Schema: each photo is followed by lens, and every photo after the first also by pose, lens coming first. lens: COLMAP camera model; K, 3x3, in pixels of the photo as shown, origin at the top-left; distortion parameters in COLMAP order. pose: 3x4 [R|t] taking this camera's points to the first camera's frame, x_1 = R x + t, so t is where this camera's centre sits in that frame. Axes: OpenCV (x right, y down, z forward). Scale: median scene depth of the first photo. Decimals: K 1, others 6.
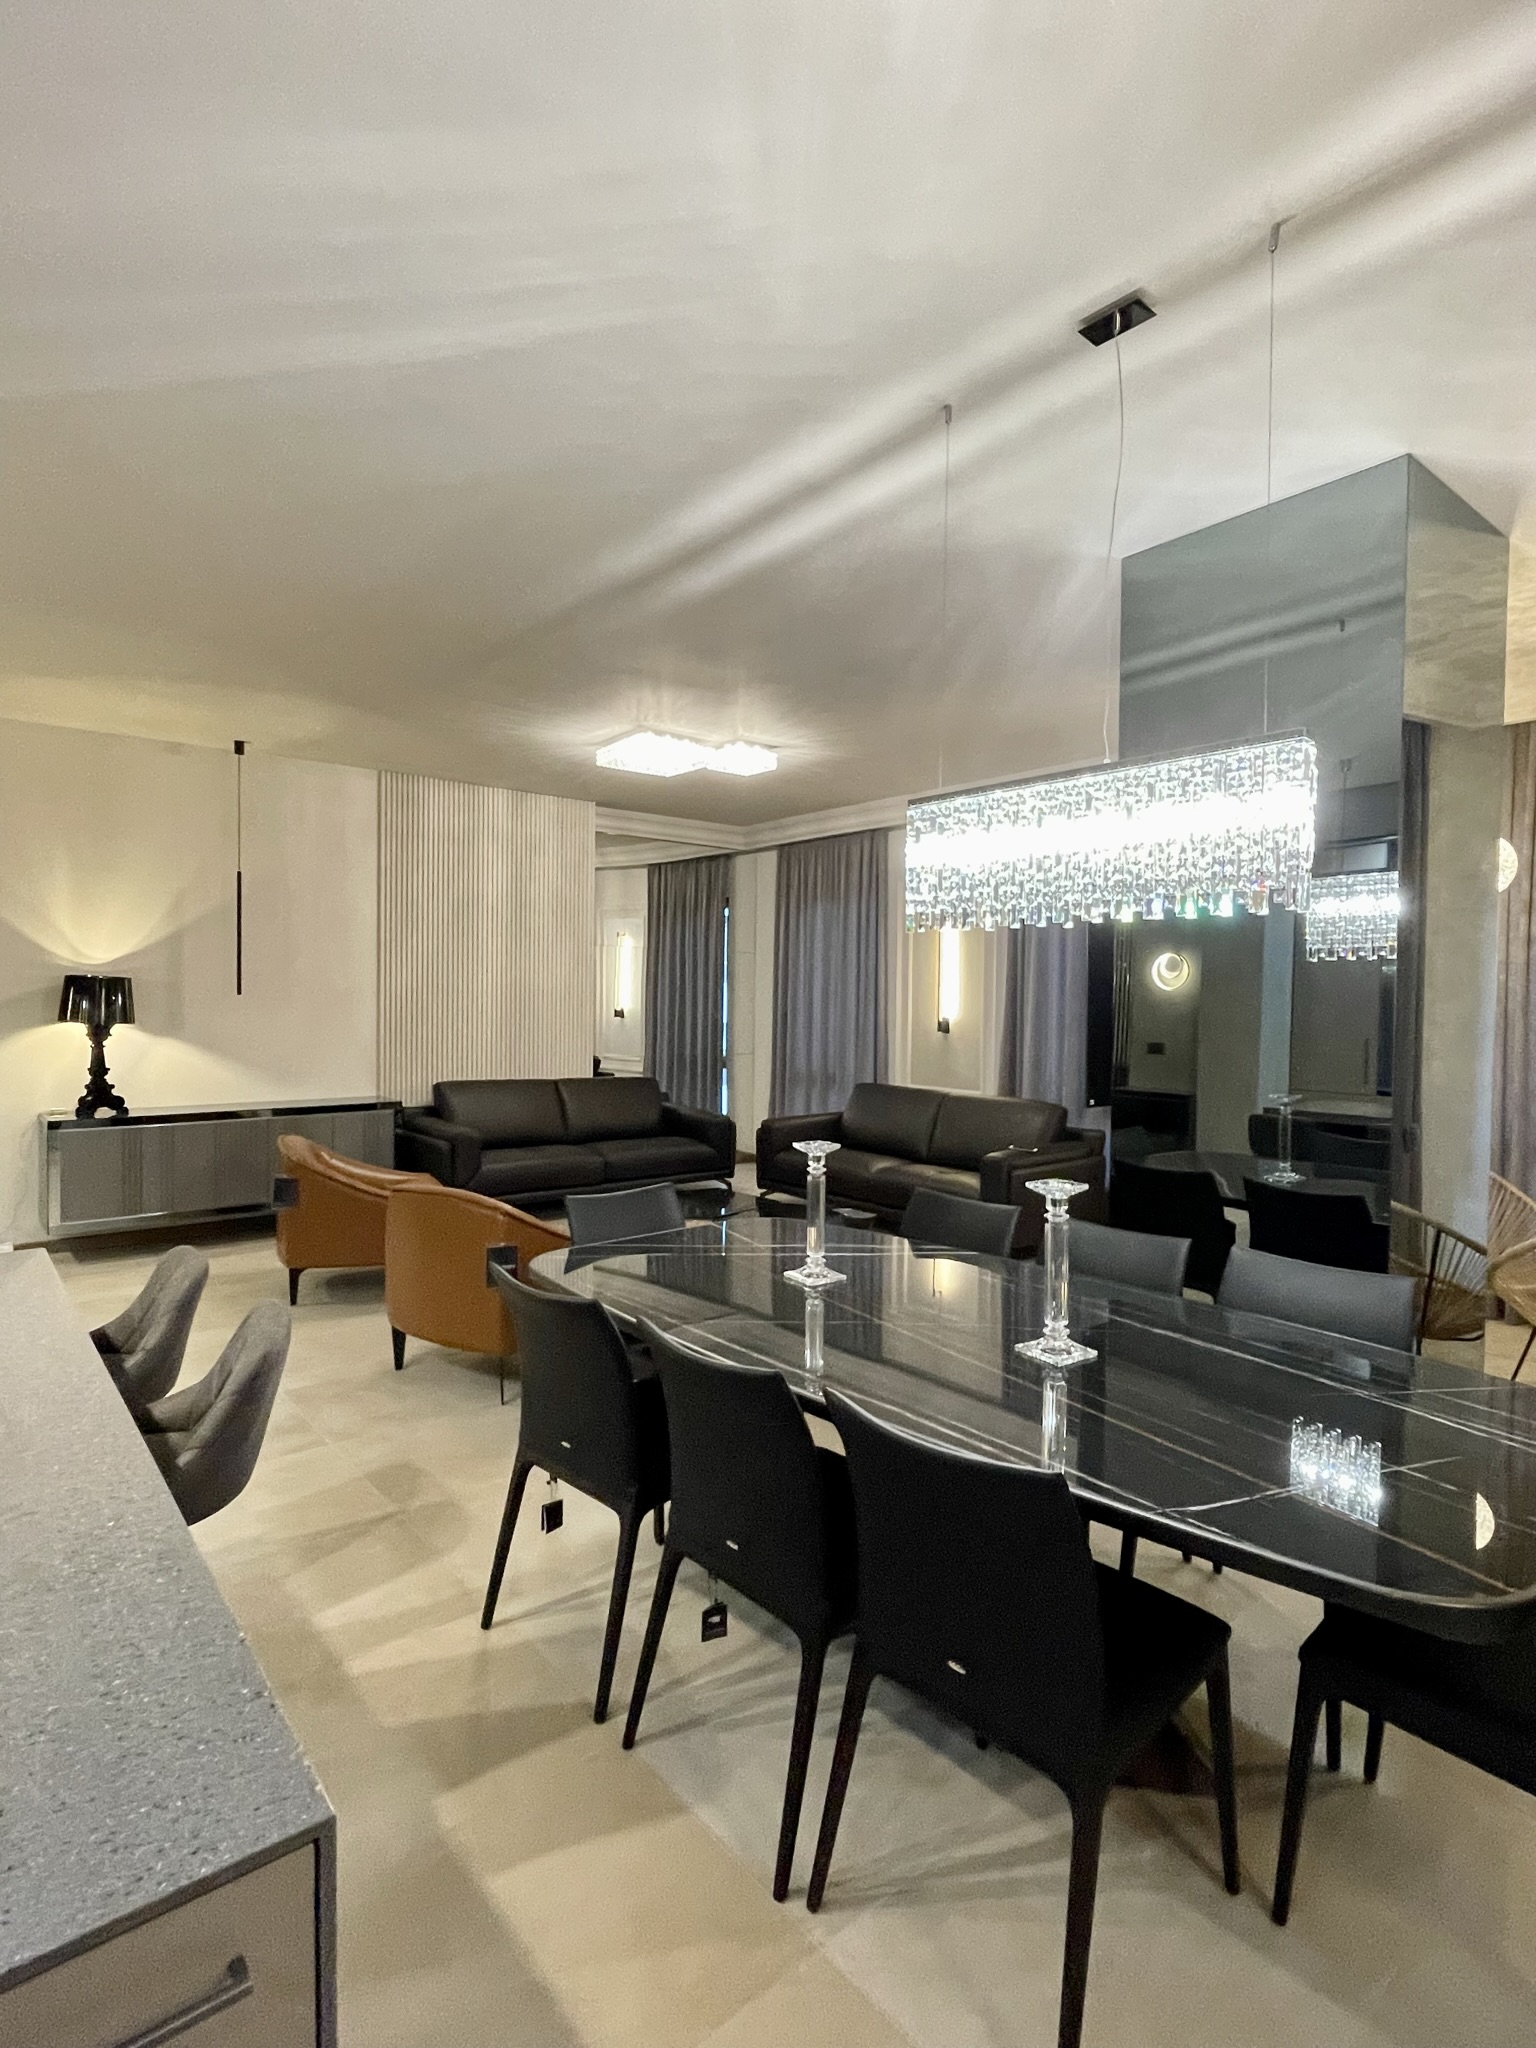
lens RADIAL K [[1048.3, 0, 758.2], [0, 1048.3, 1052.0], [0, 0, 1]] dist [0.002316, -0.000090]
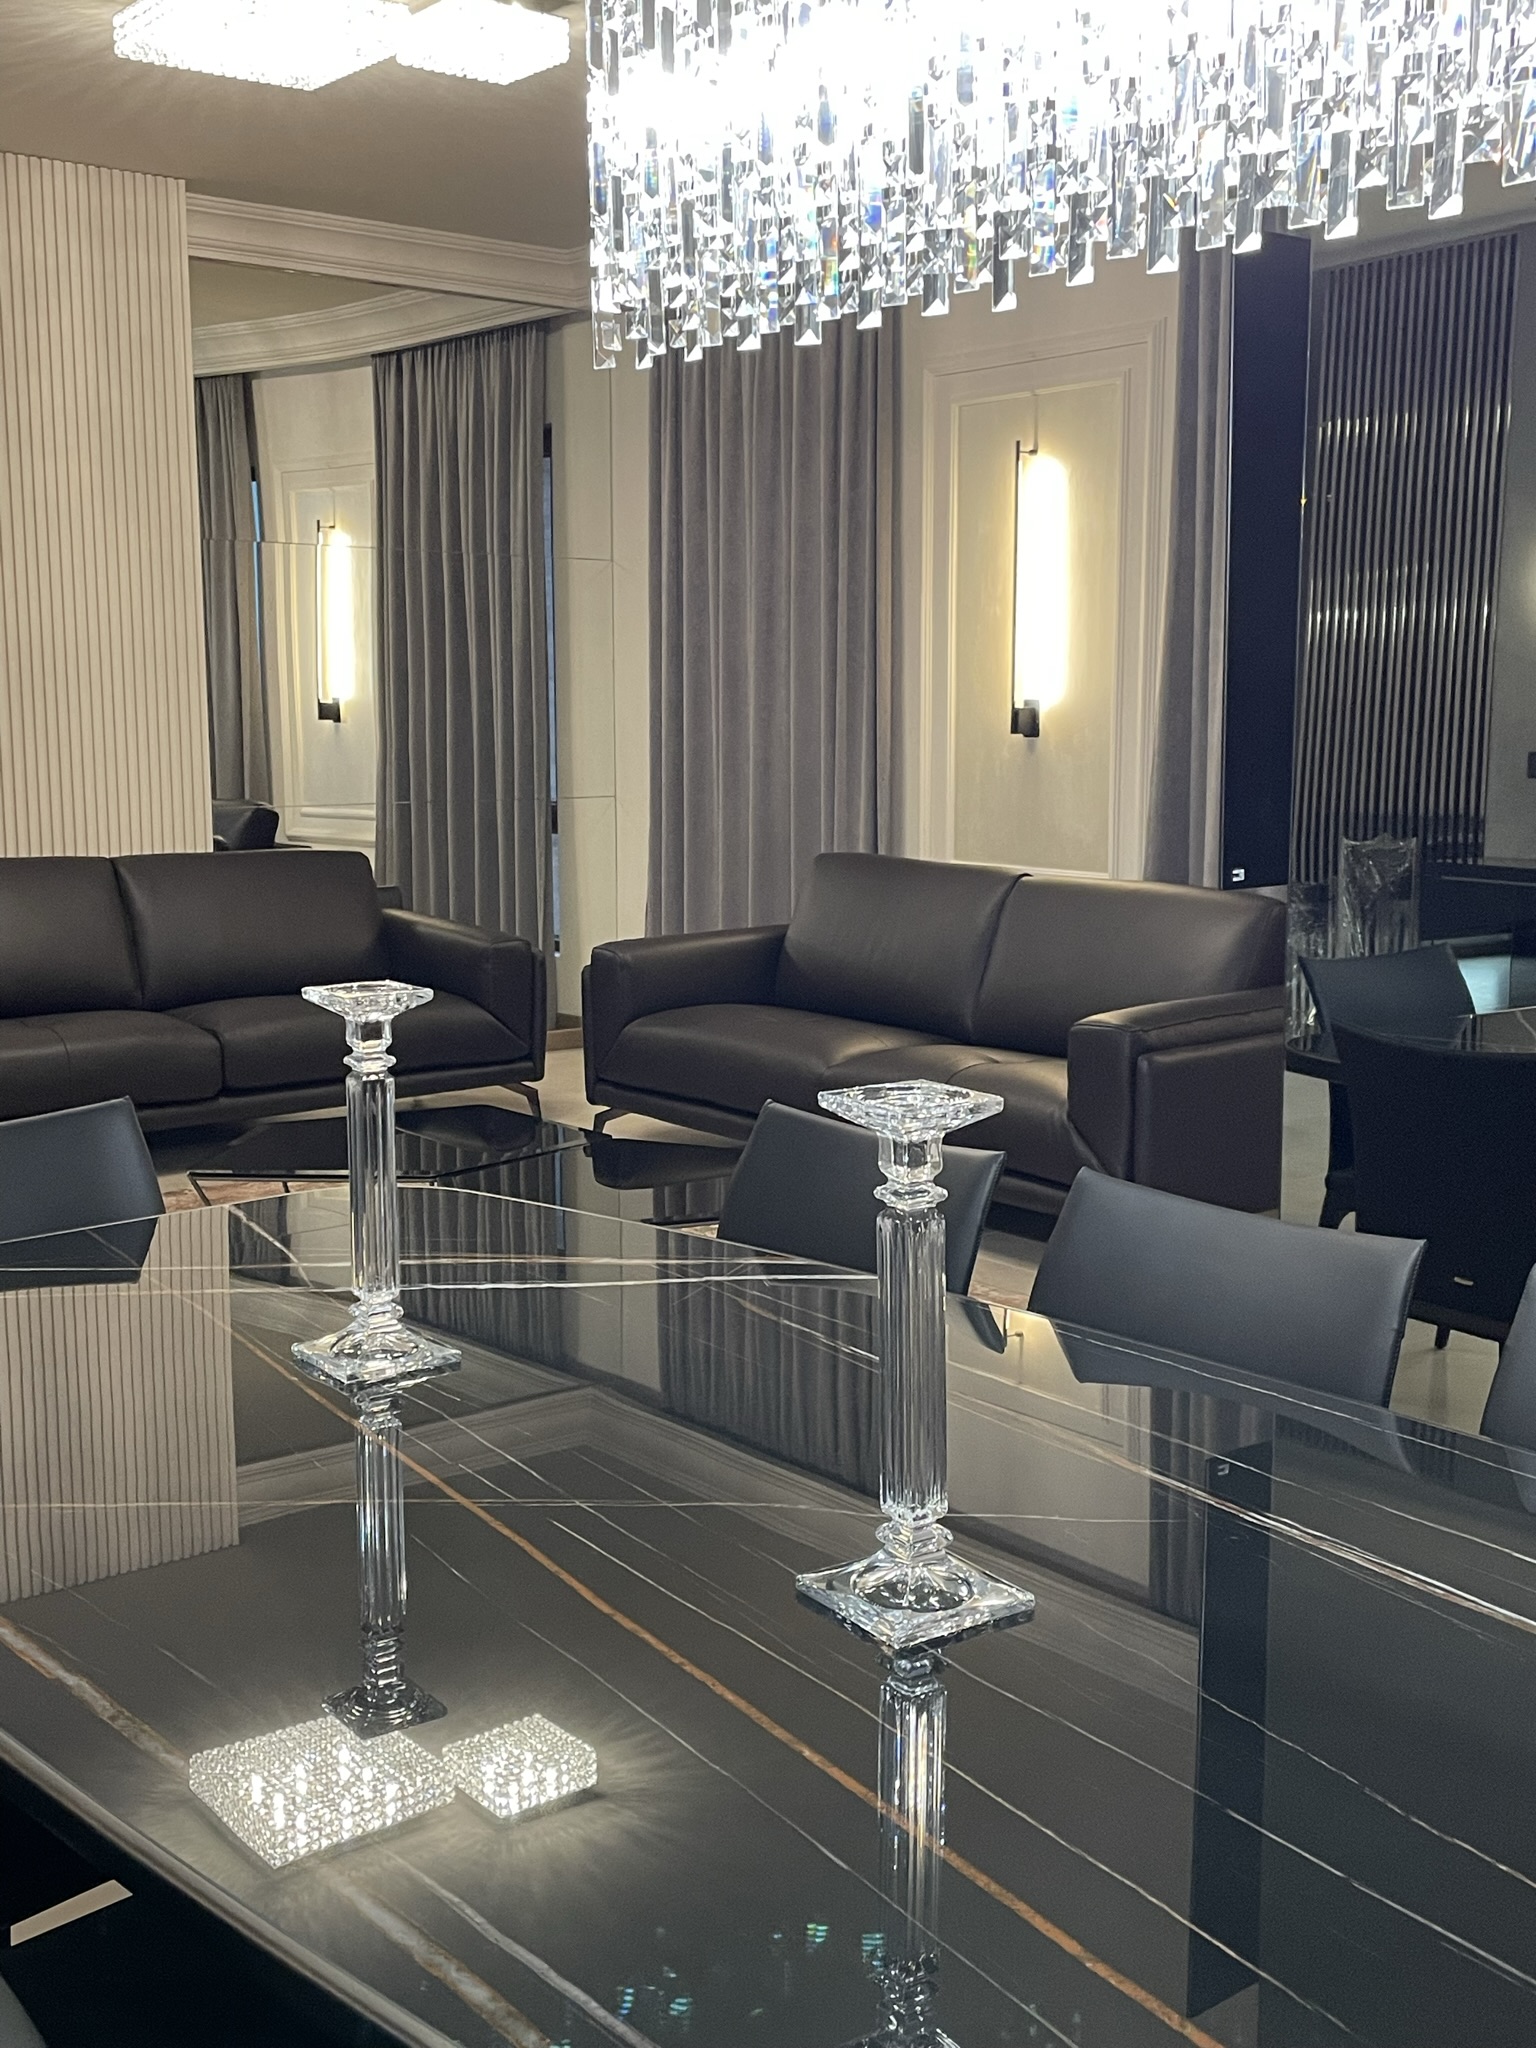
lens RADIAL K [[2234.4, 0, 712.9], [0, 2234.4, 1028.8], [0, 0, 1]] dist [0.100013, -0.180310]
pose [[0.999723, -0.010415, -0.021115, 0.070244], [0.012398, 0.995297, 0.096074, 0.010967], [0.020015, -0.096309, 0.995150, 0.090714]]
